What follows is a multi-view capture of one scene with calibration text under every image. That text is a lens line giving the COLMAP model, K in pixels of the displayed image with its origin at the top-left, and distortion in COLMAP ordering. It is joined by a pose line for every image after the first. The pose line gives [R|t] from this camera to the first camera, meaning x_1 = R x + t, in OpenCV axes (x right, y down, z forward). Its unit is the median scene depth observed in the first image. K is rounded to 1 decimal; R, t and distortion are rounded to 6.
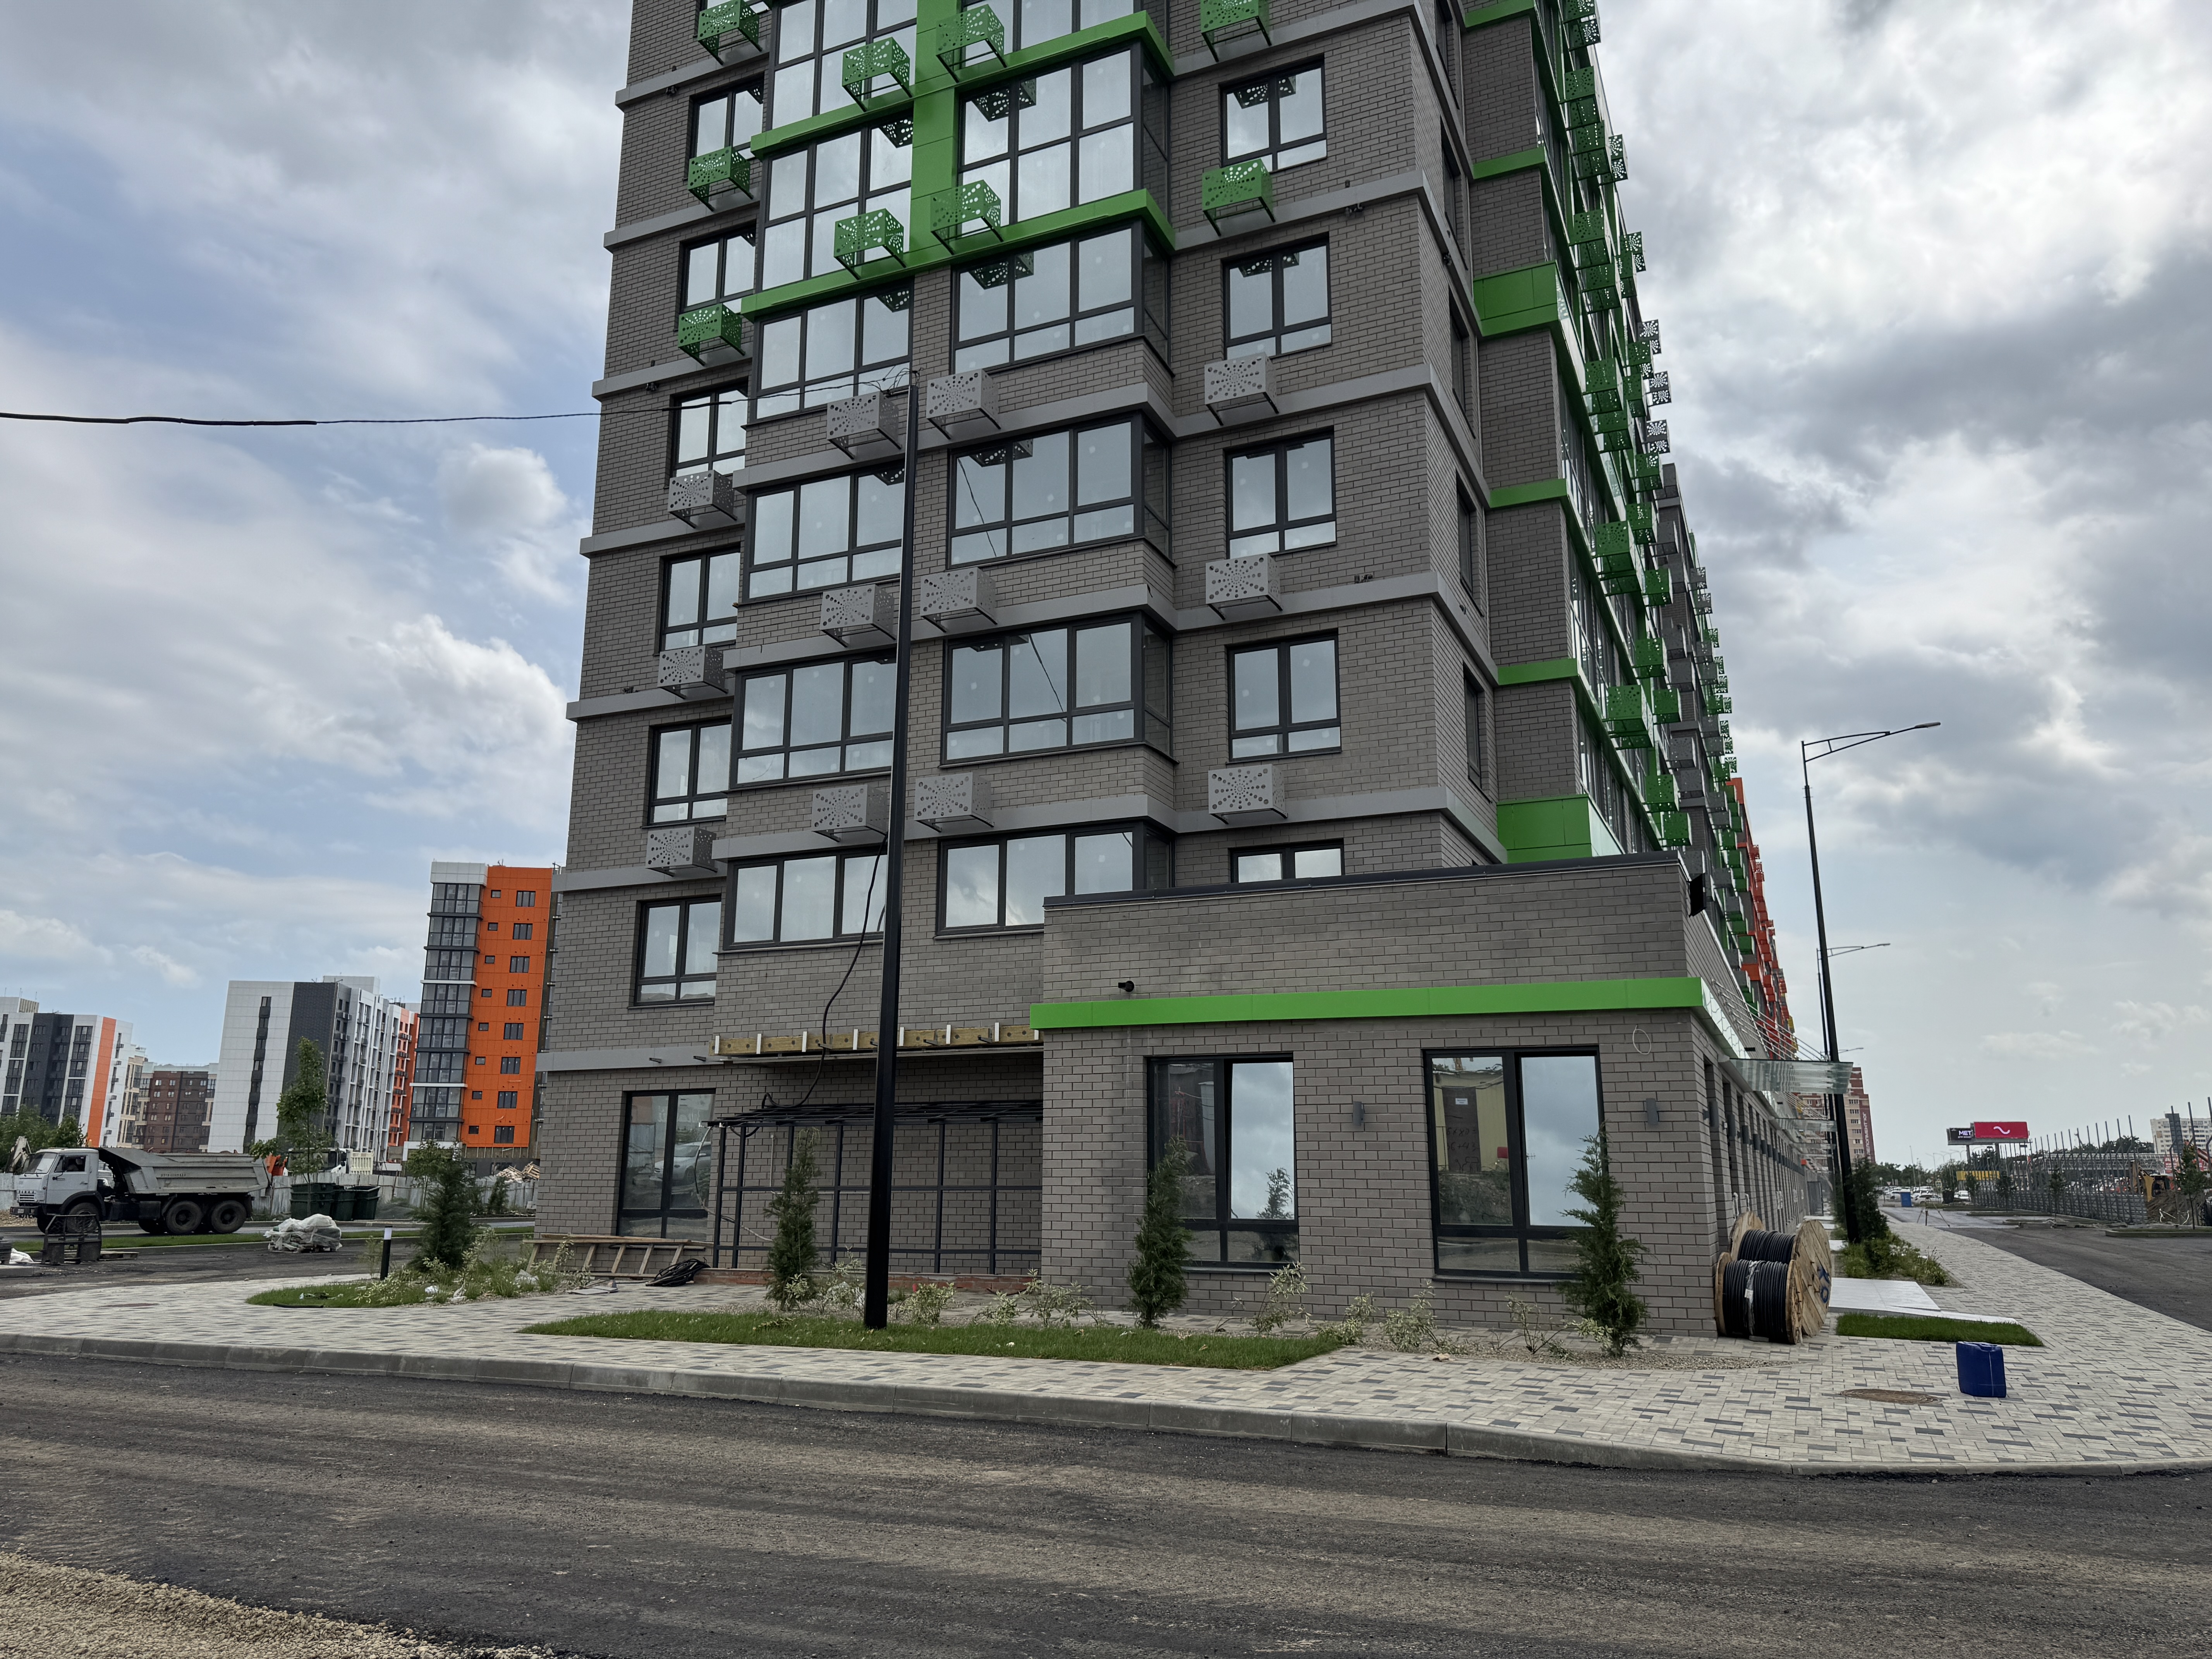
lens RADIAL K [[1554.1, 0, 1113.4], [0, 1554.1, 837.0], [0, 0, 1]] dist [0.151473, -0.250696]
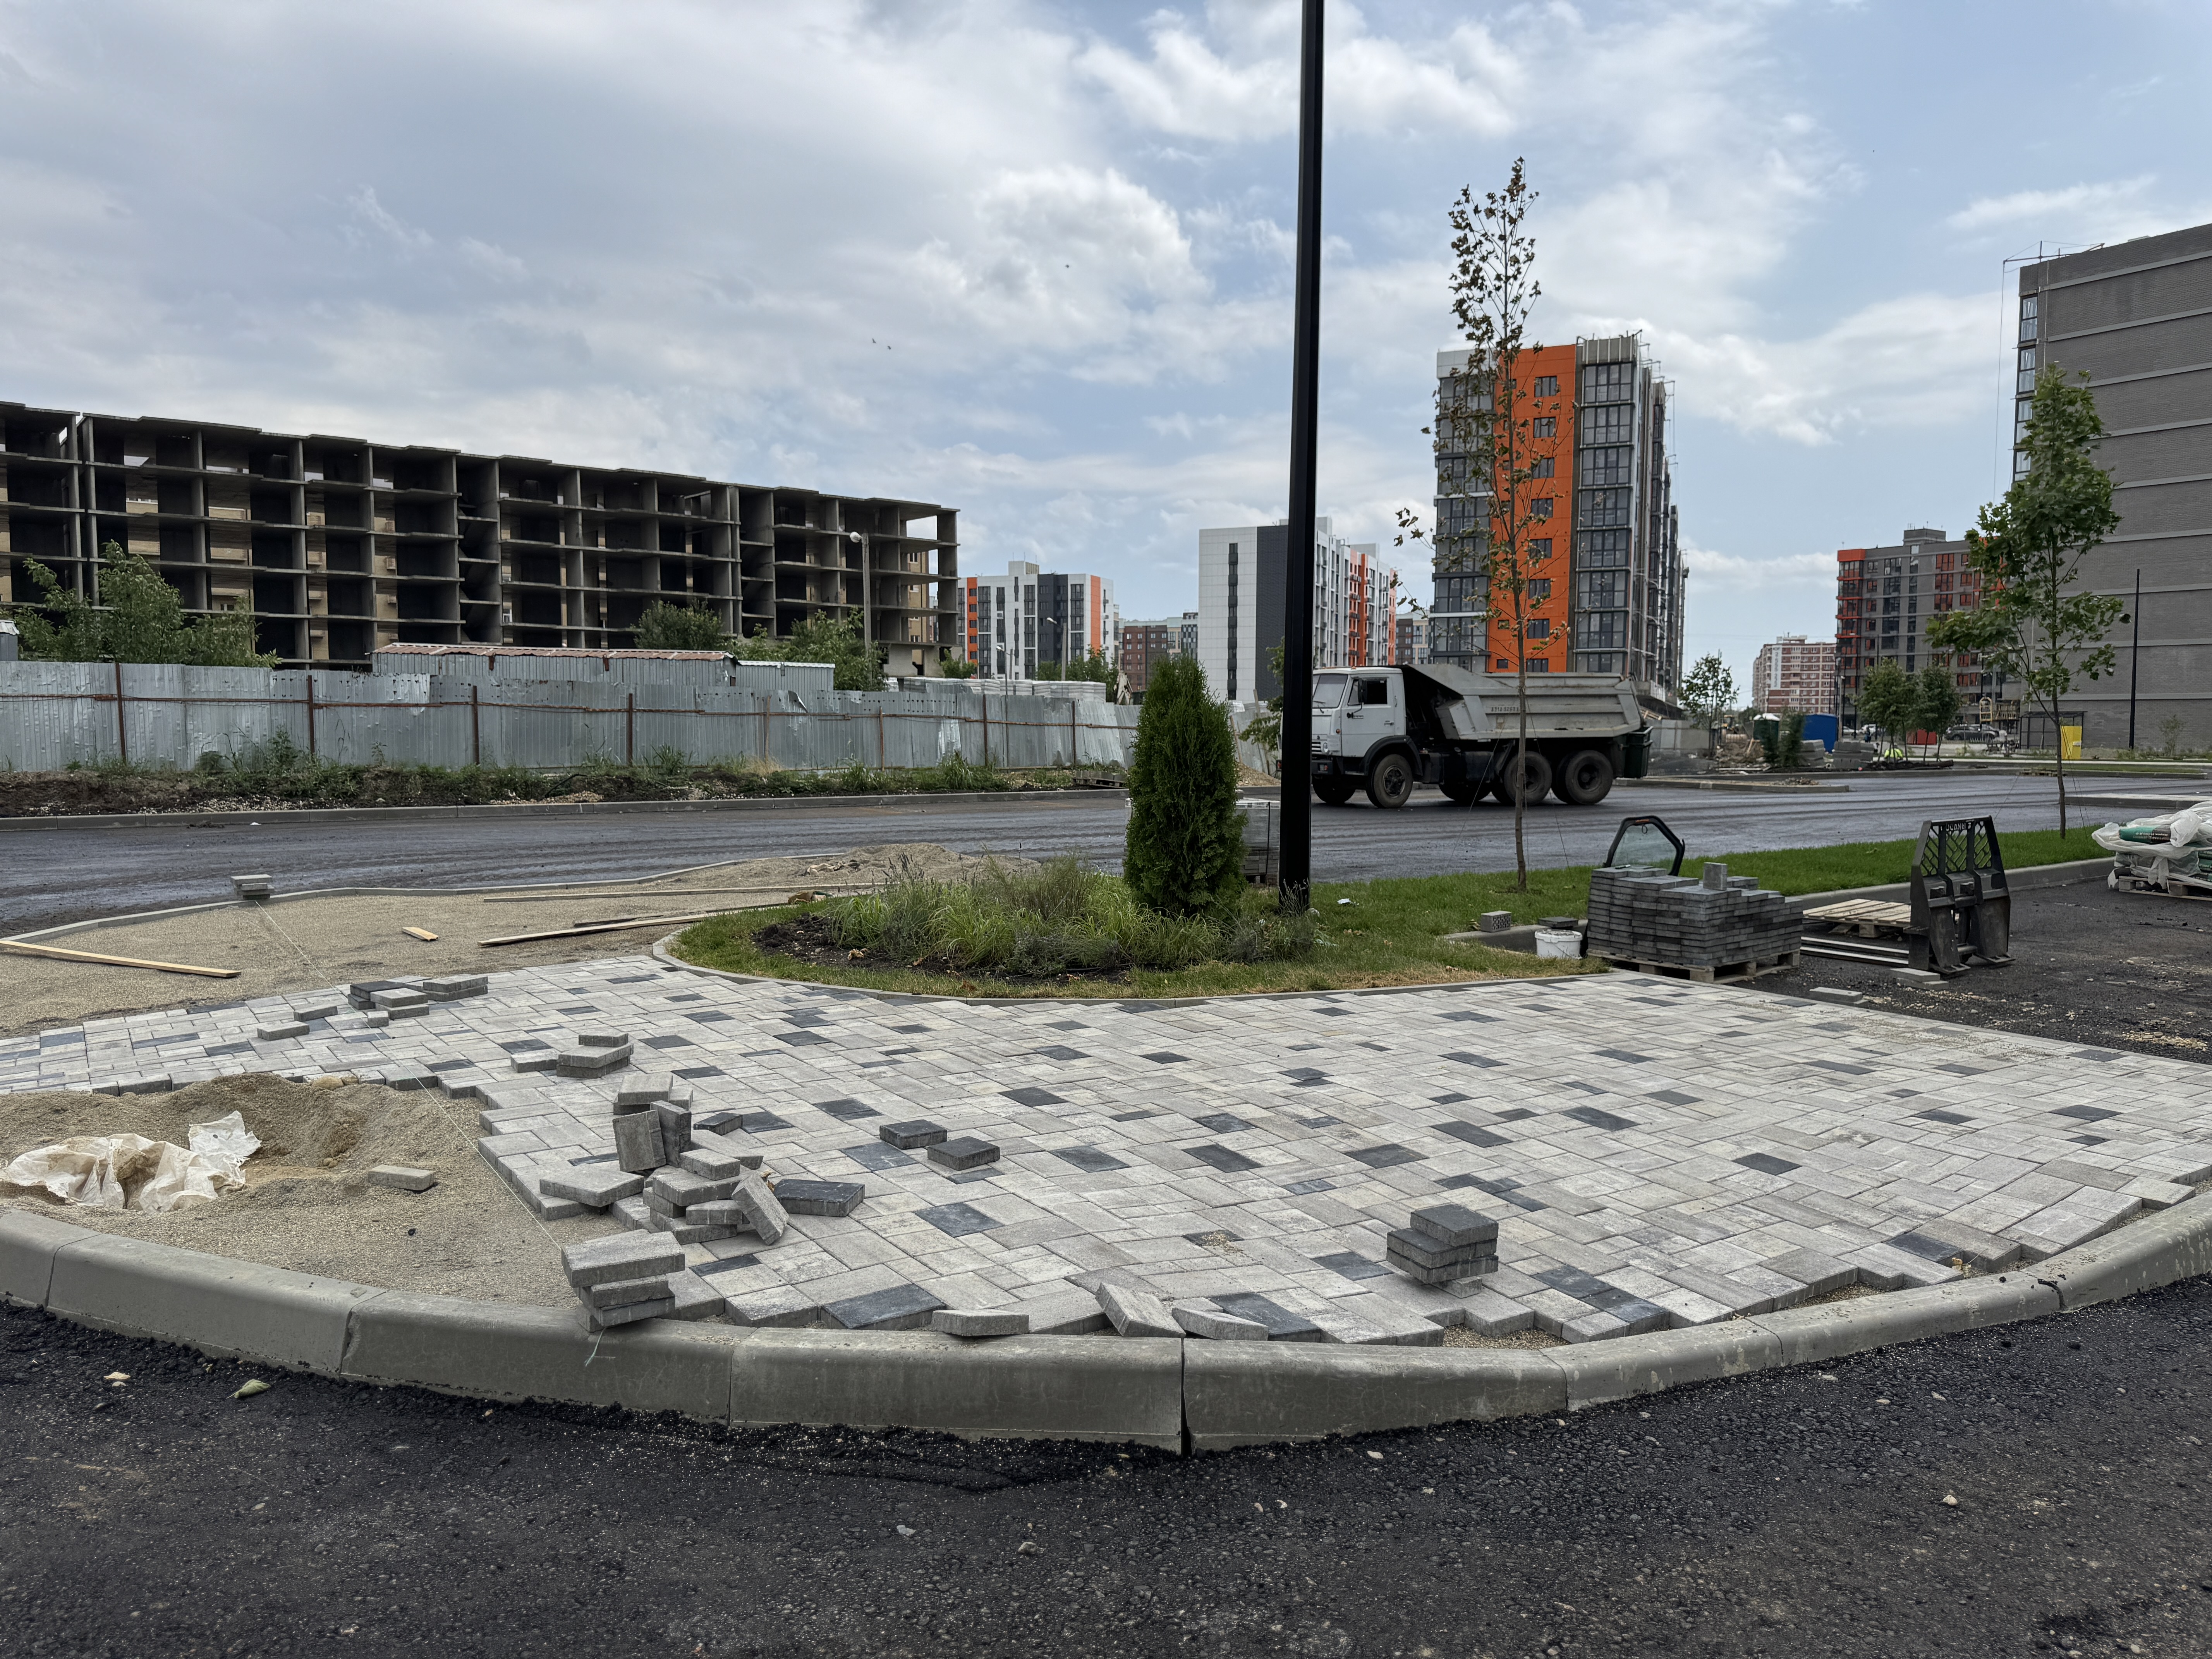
lens RADIAL K [[1554.1, 0, 1113.4], [0, 1554.1, 837.0], [0, 0, 1]] dist [0.151473, -0.250696]
pose [[0.860239, 0.035728, -0.508638, -0.898349], [0.110001, 0.961048, 0.253547, 0.202845], [0.497884, -0.274061, 0.822801, 0.926606]]
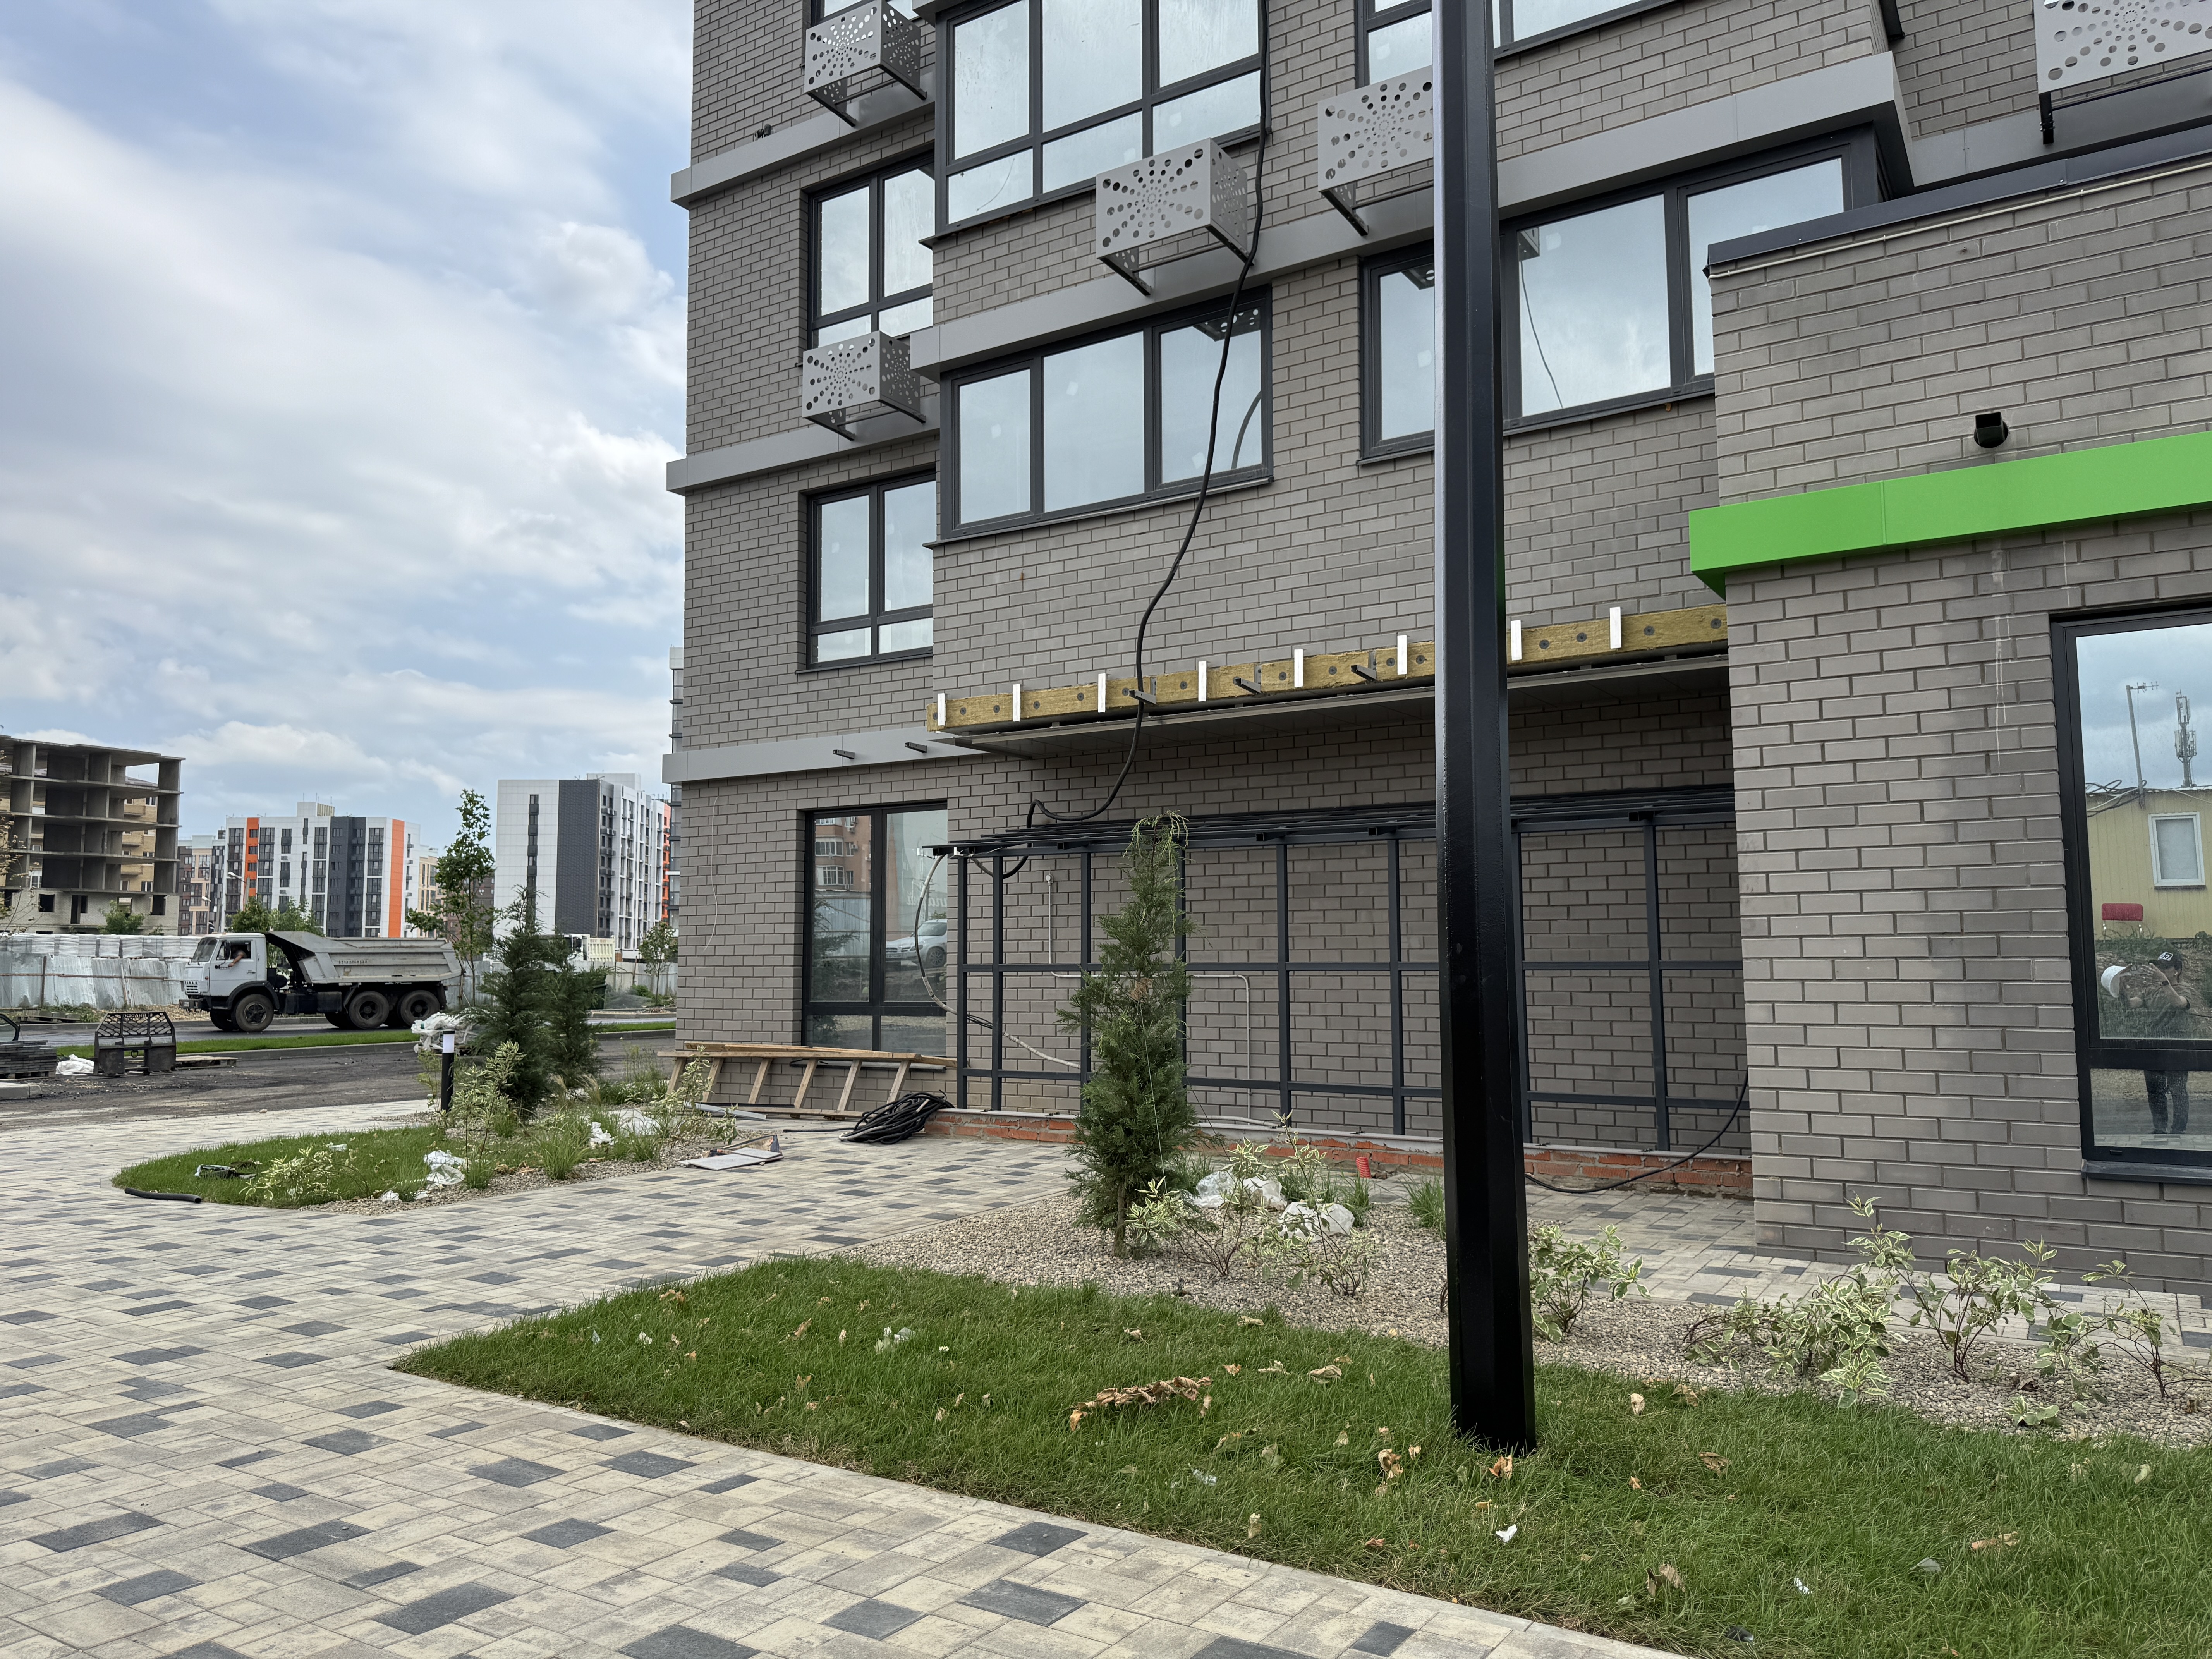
lens RADIAL K [[1554.1, 0, 1113.4], [0, 1554.1, 837.0], [0, 0, 1]] dist [0.151473, -0.250696]
pose [[0.988833, -0.020129, -0.147660, -0.115224], [0.039433, 0.990861, 0.128993, 0.108569], [0.143714, -0.133375, 0.980590, 0.475095]]
